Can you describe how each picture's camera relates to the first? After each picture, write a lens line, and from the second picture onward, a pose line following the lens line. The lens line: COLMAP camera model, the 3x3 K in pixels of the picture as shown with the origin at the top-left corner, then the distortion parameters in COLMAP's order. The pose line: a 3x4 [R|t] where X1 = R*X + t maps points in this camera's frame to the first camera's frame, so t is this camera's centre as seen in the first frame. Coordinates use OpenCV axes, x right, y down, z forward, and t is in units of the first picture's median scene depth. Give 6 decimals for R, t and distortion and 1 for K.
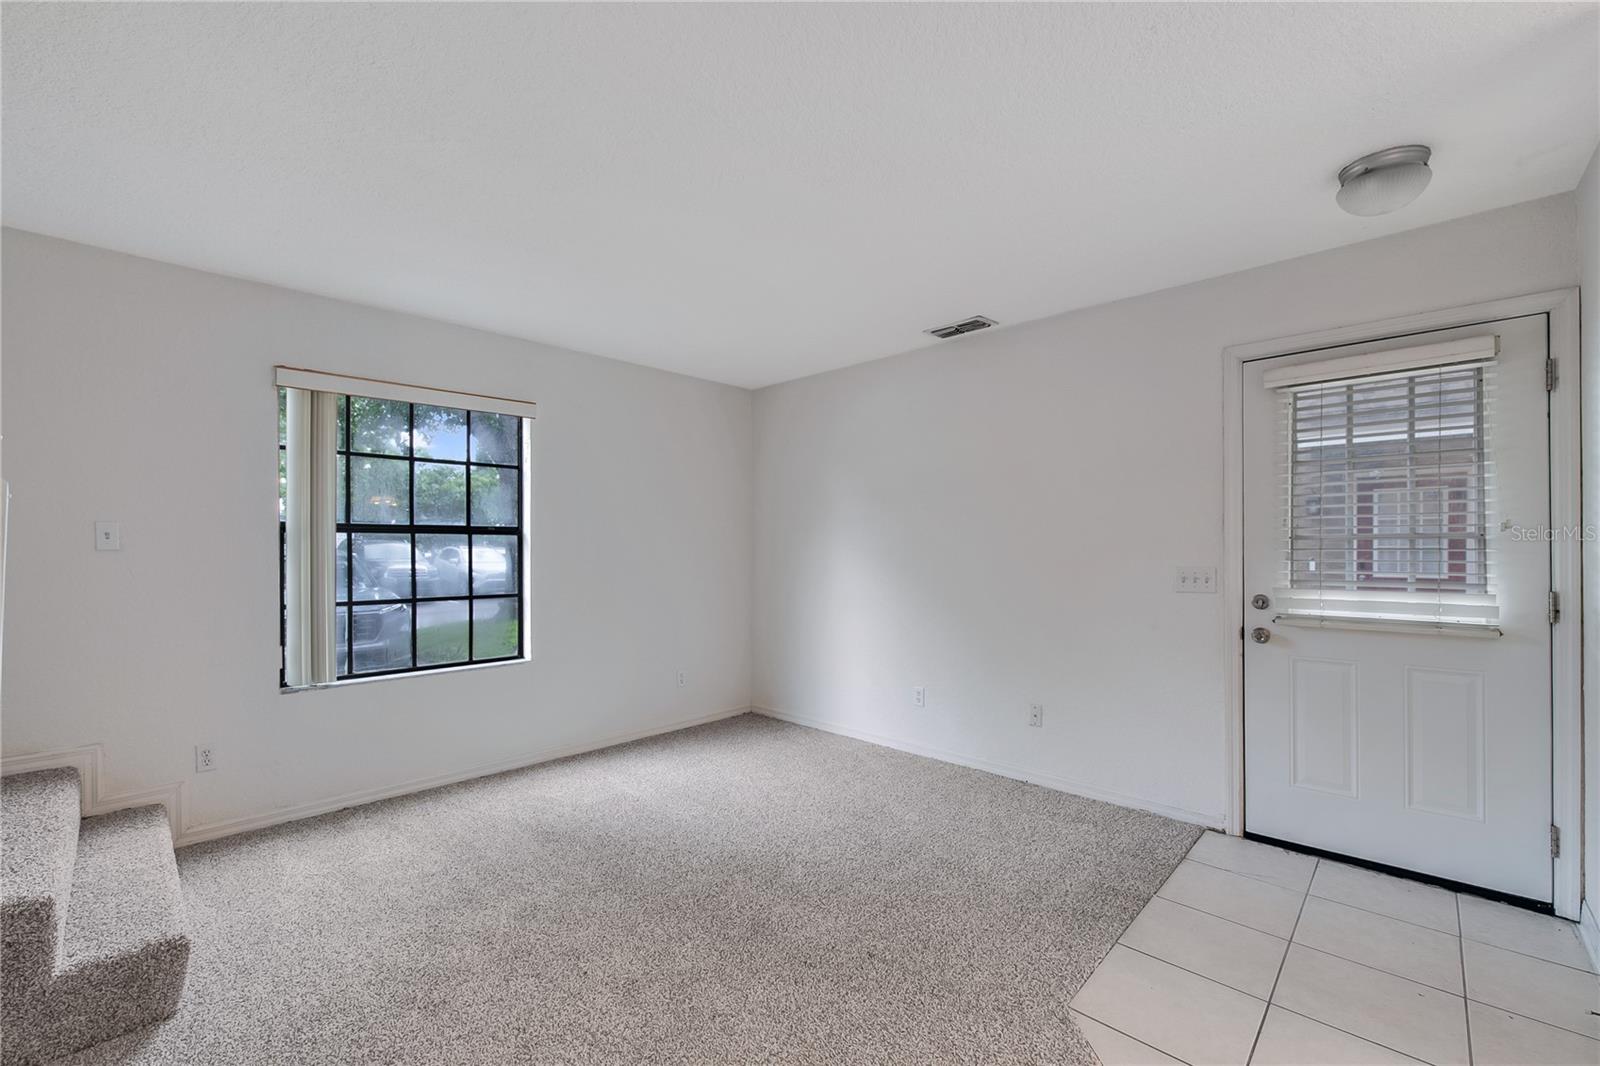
lens RADIAL K [[644.1, 0, 796.9], [0, 644.1, 547.4], [0, 0, 1]] dist [-0.019101, -0.003269]
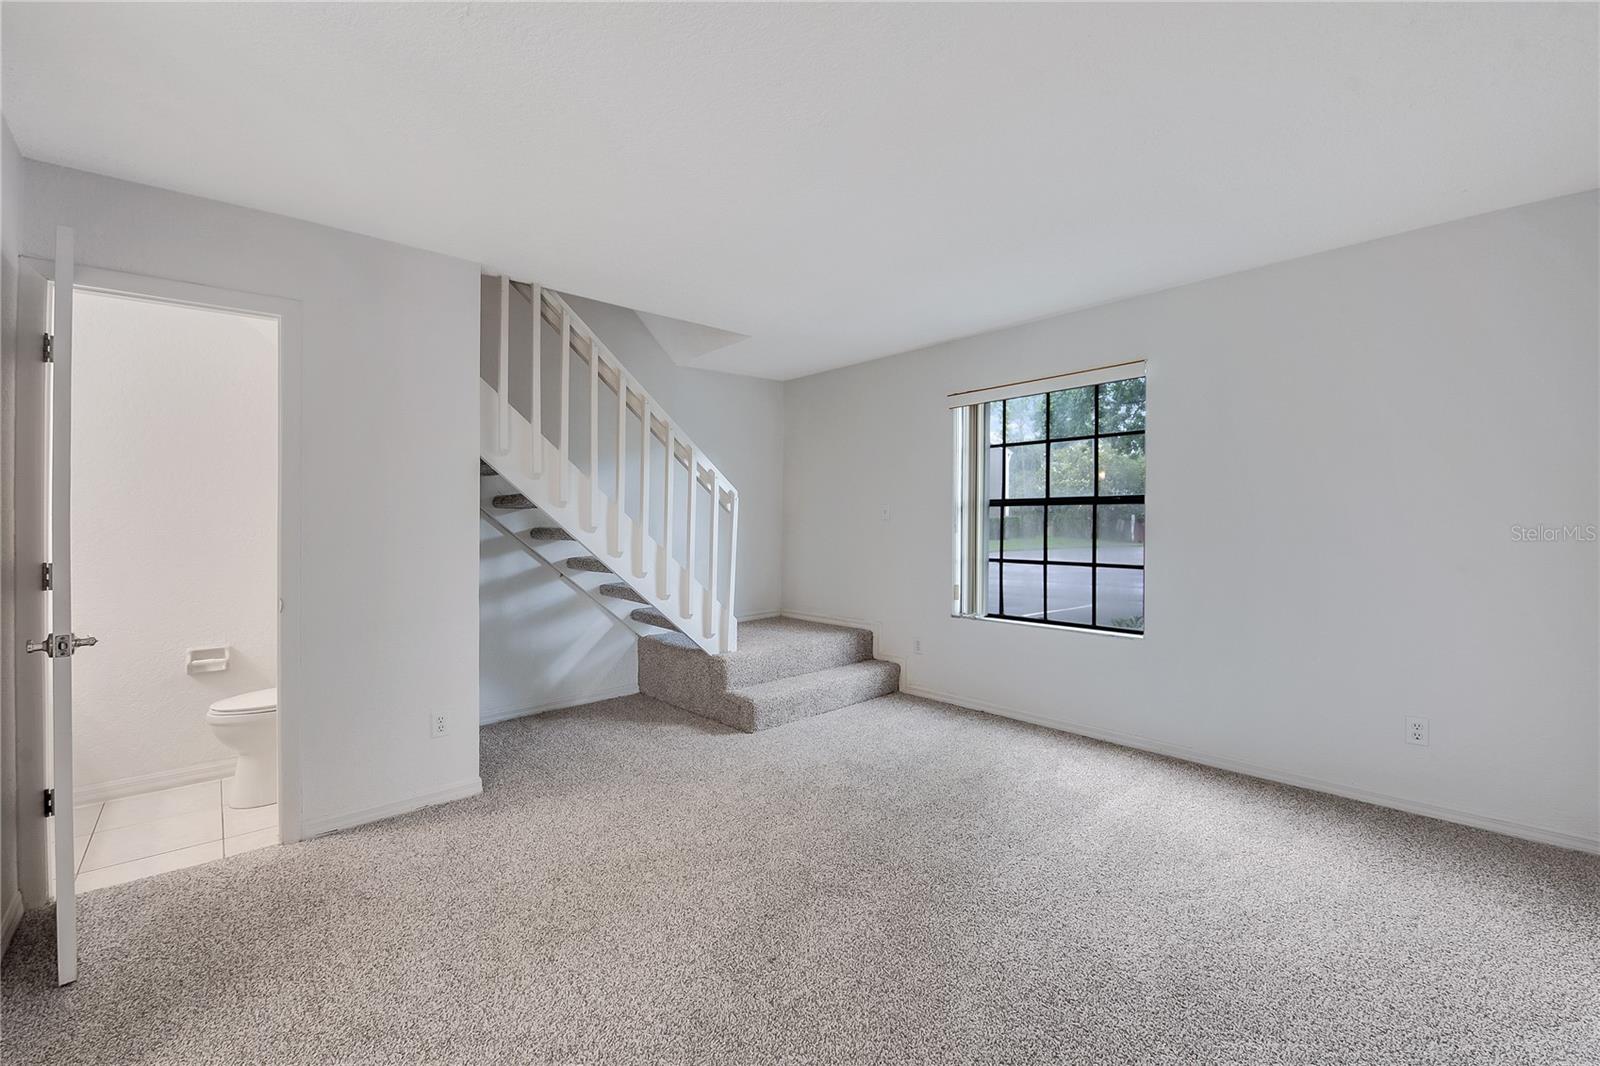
lens RADIAL K [[644.1, 0, 815.7], [0, 644.1, 523.4], [0, 0, 1]] dist [-0.019101, -0.003269]
pose [[-0.037489, 0.007006, -0.999272, 0.608729], [0.006871, 0.999954, 0.006753, 0.000806], [0.999273, -0.006613, -0.037536, 0.646832]]
